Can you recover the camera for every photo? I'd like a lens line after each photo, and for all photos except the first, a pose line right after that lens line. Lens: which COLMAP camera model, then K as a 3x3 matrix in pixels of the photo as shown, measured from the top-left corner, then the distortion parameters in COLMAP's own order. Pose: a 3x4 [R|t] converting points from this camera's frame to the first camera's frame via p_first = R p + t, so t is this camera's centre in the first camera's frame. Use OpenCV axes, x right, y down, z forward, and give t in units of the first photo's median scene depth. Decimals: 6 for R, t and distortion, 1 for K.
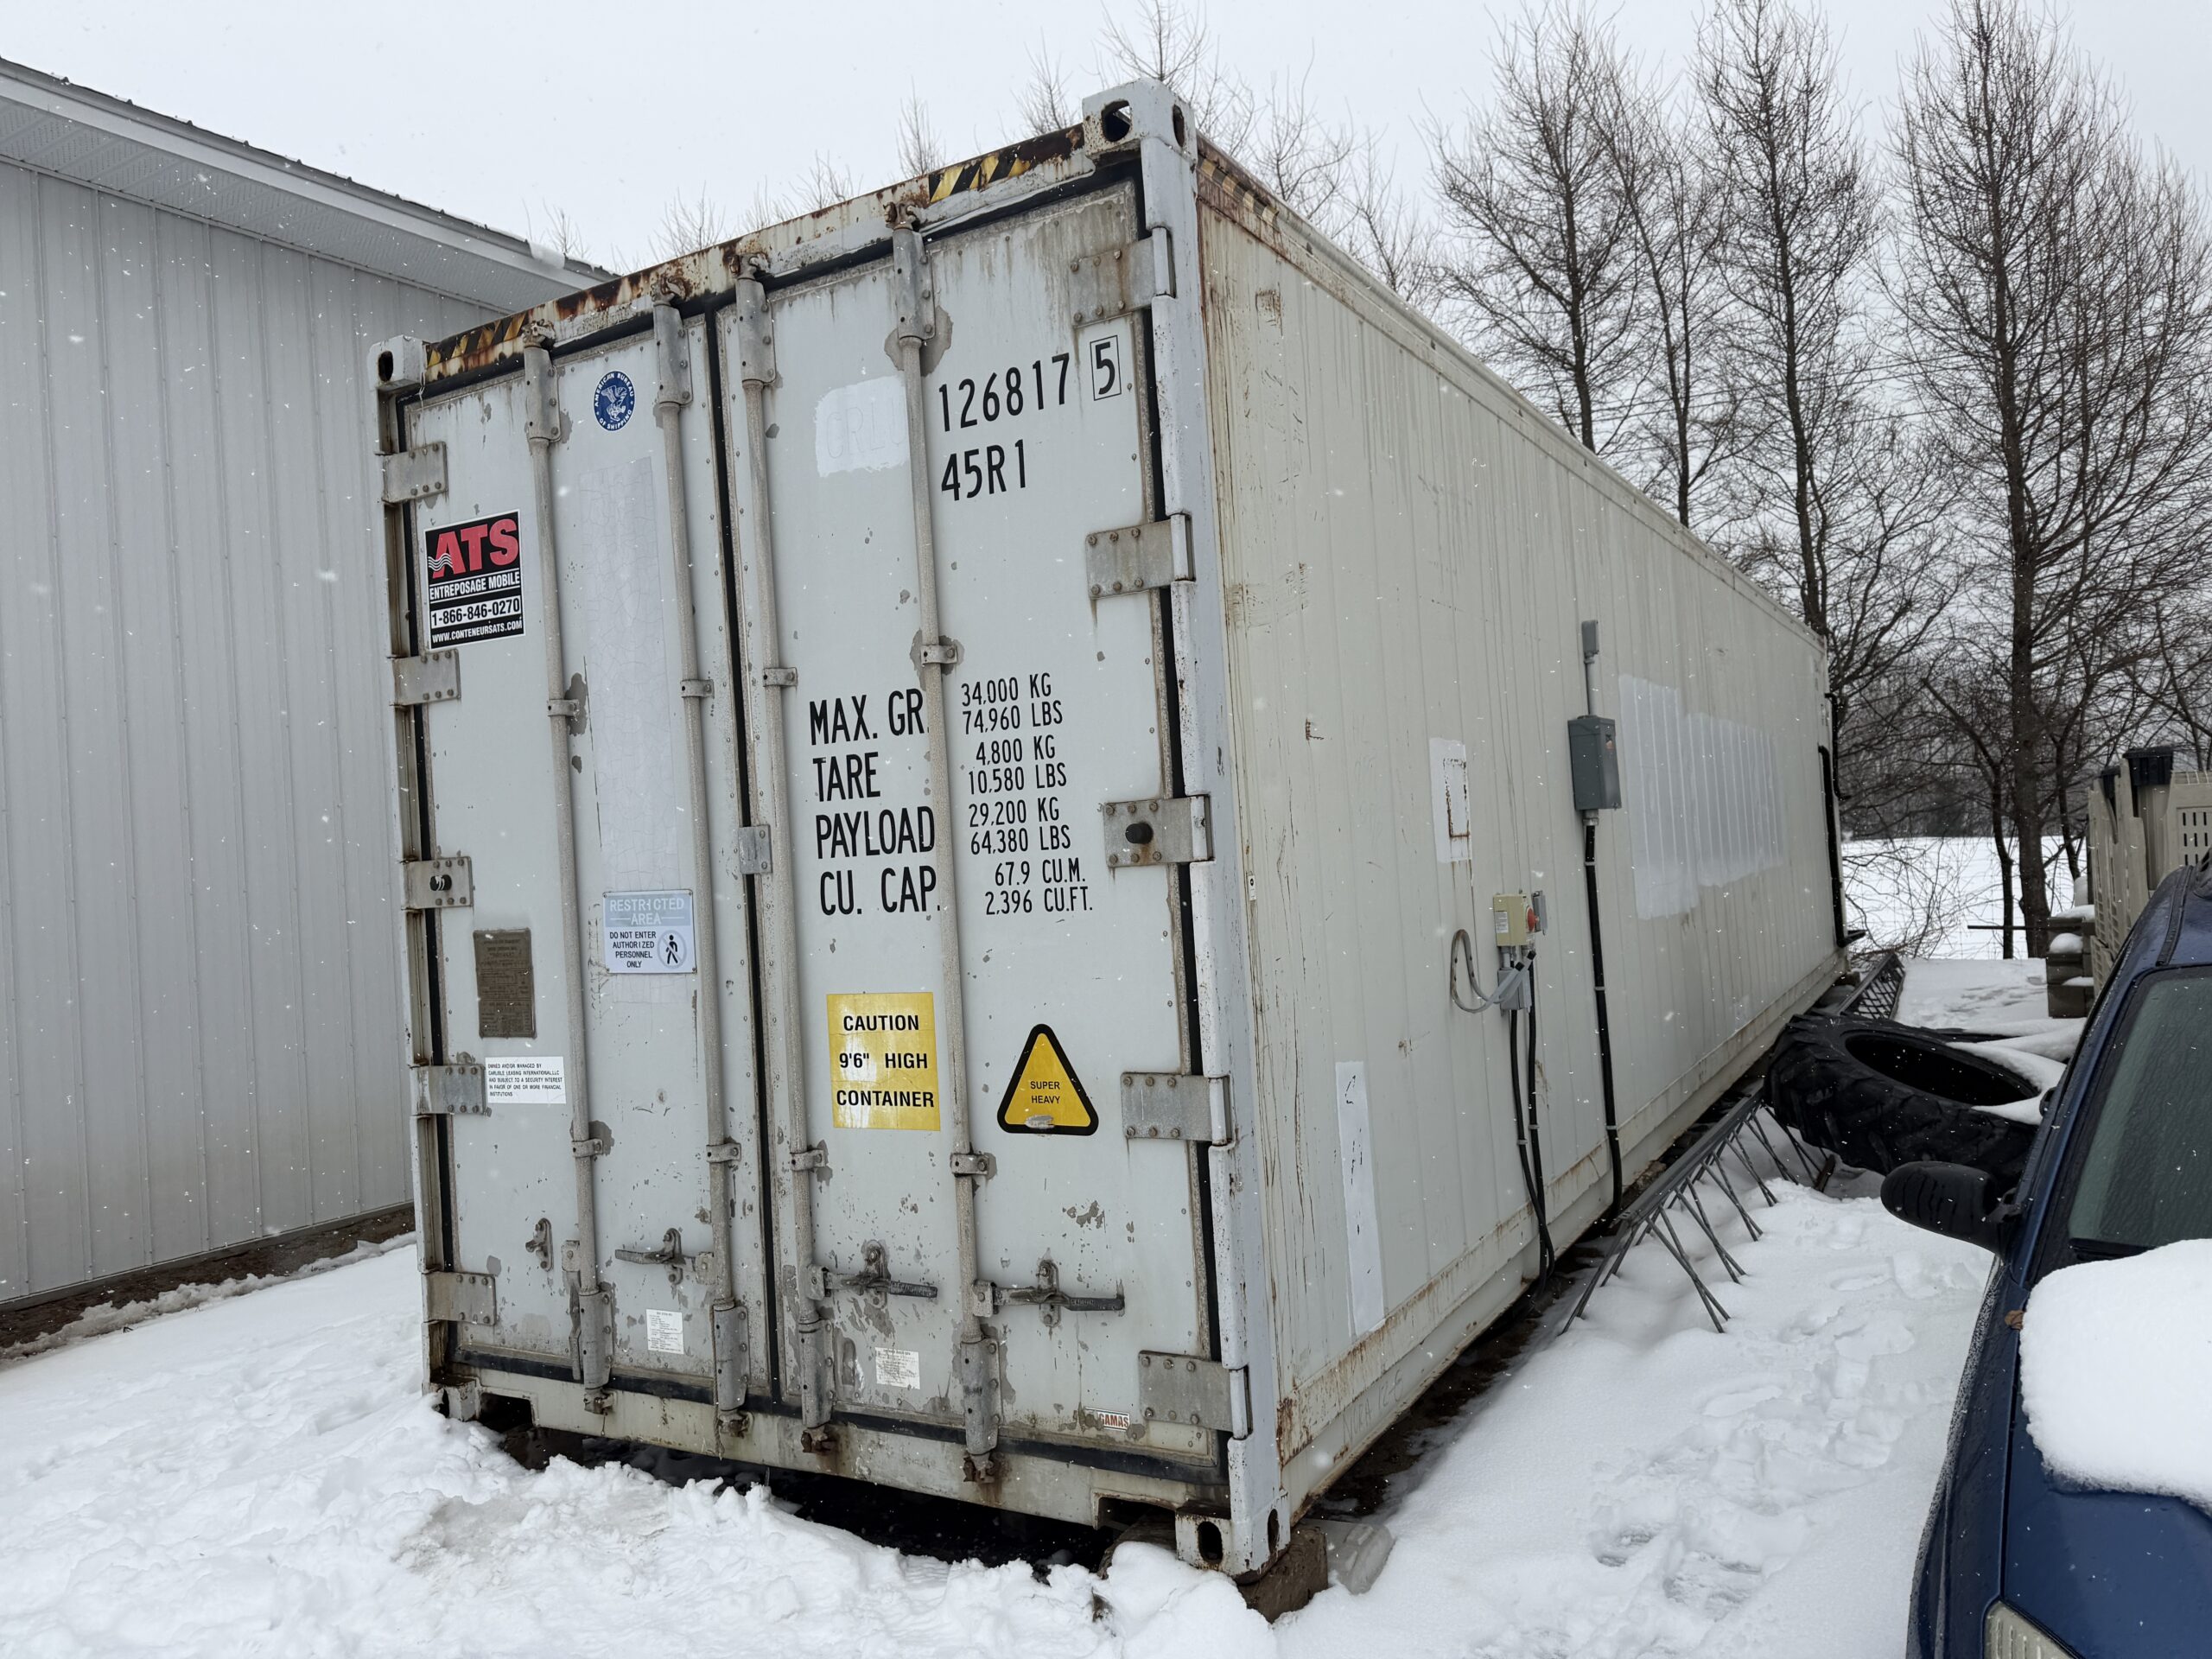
lens RADIAL K [[1590.1, 0, 1101.8], [0, 1590.1, 818.9], [0, 0, 1]] dist [-0.003197, -0.005901]
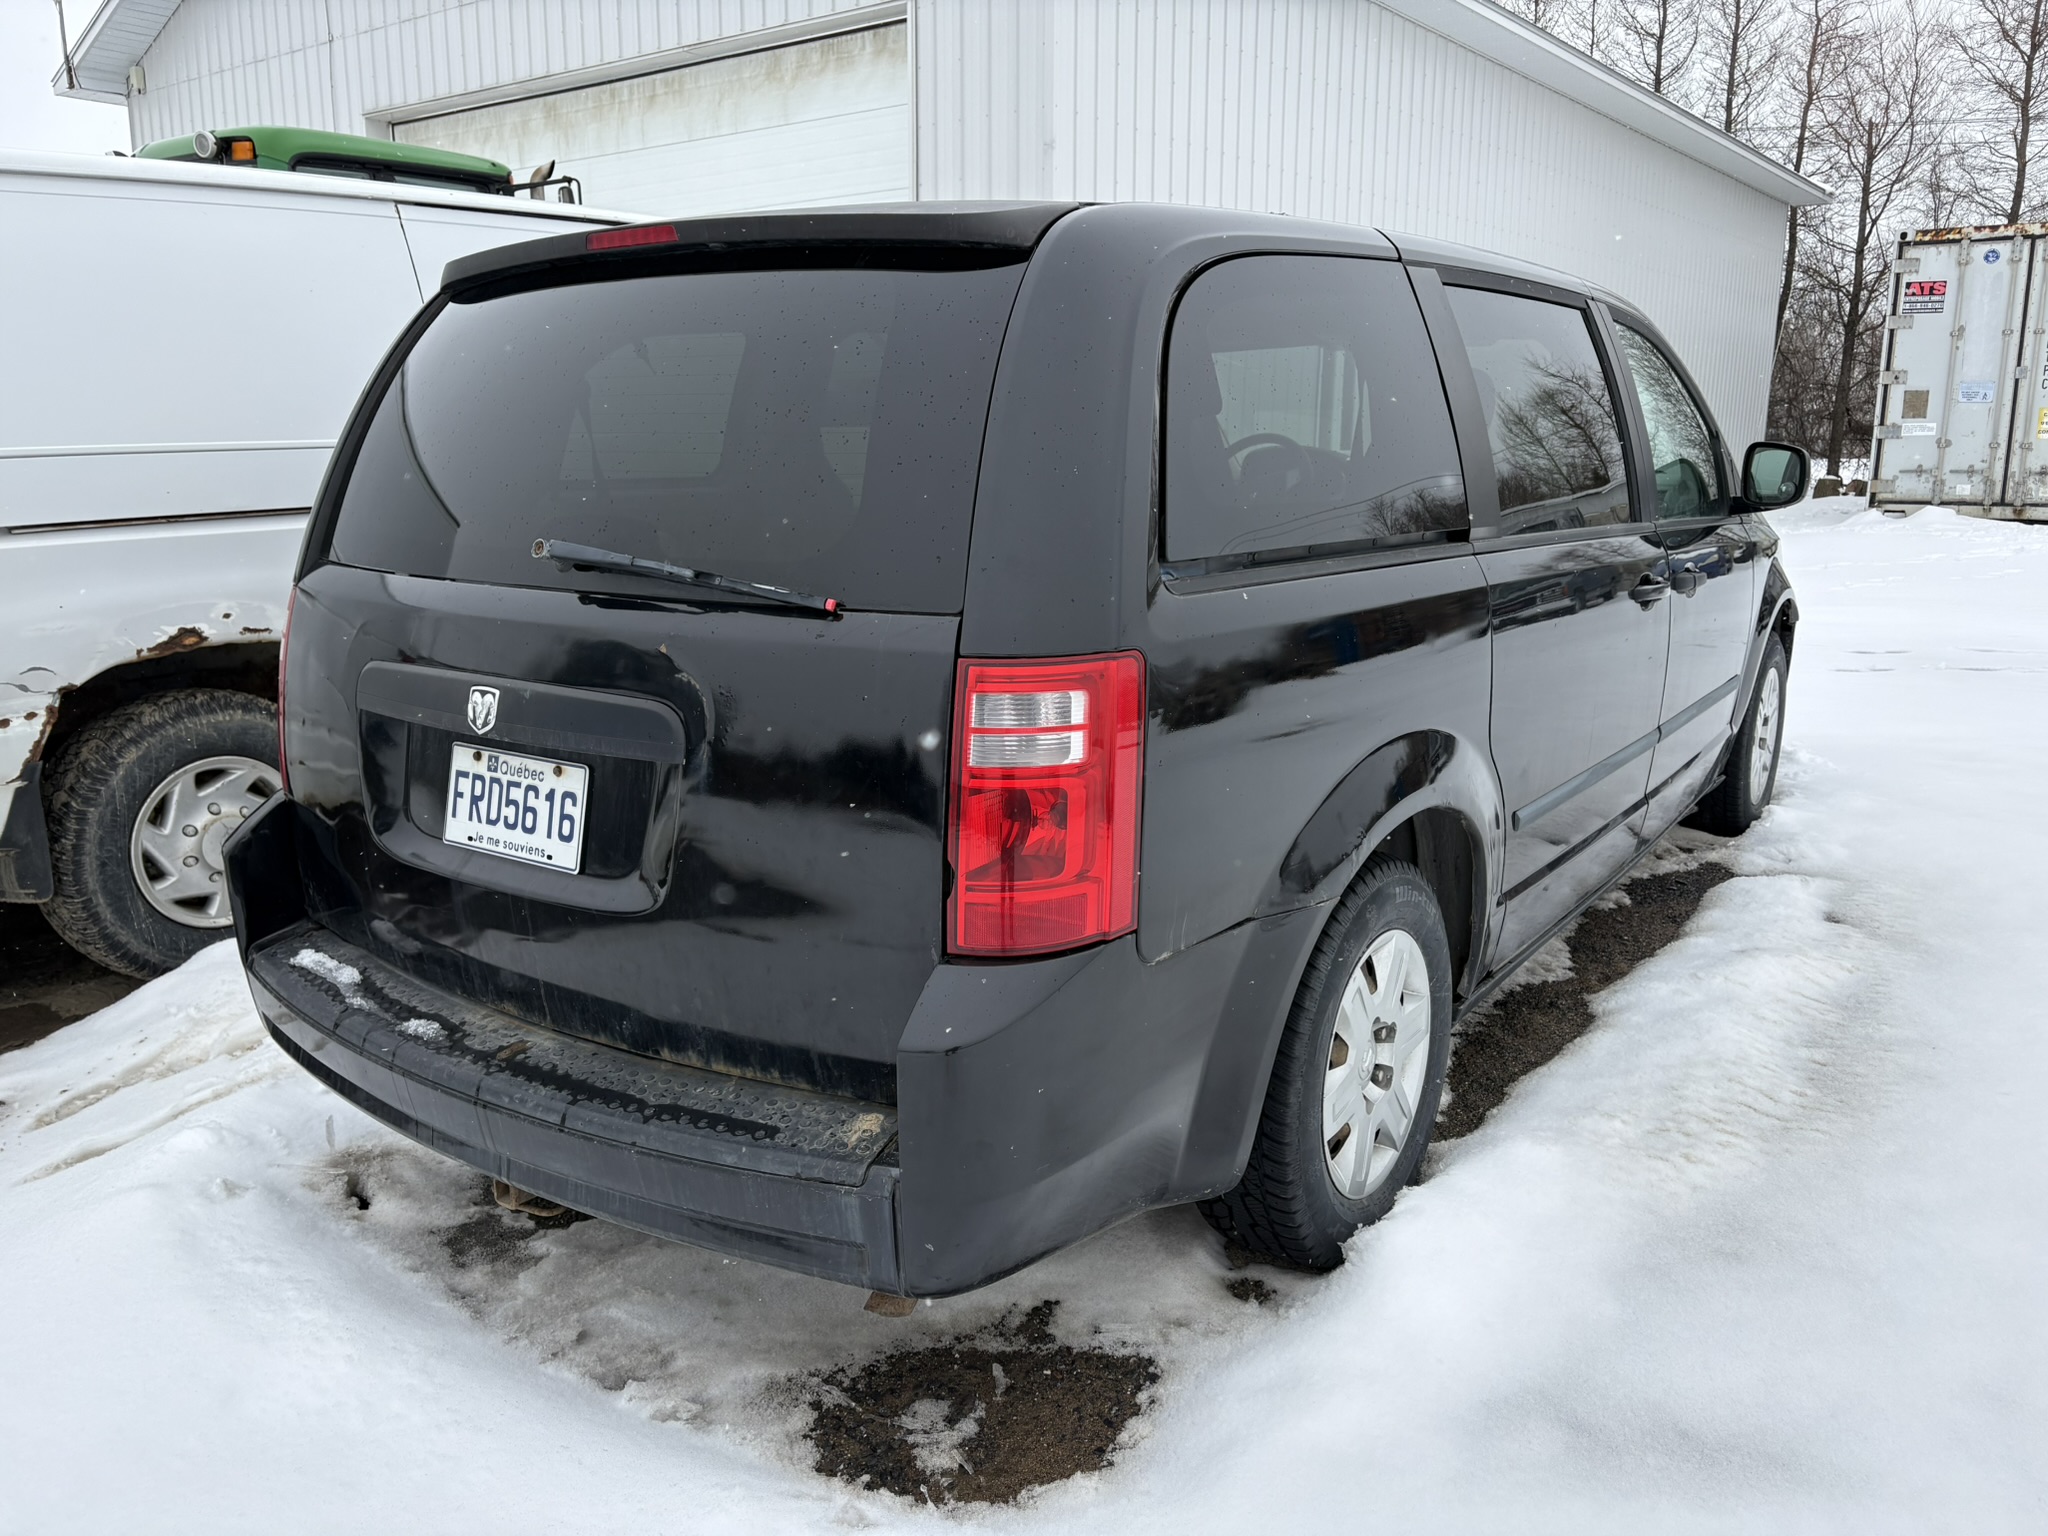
lens RADIAL K [[1523.7, 0, 1055.4], [0, 1523.7, 730.7], [0, 0, 1]] dist [-0.014204, 0.001877]
pose [[0.992991, 0.080644, -0.086402, -2.865994], [-0.059118, 0.971927, 0.227735, 0.219363], [0.102342, -0.221031, 0.969882, -4.135710]]
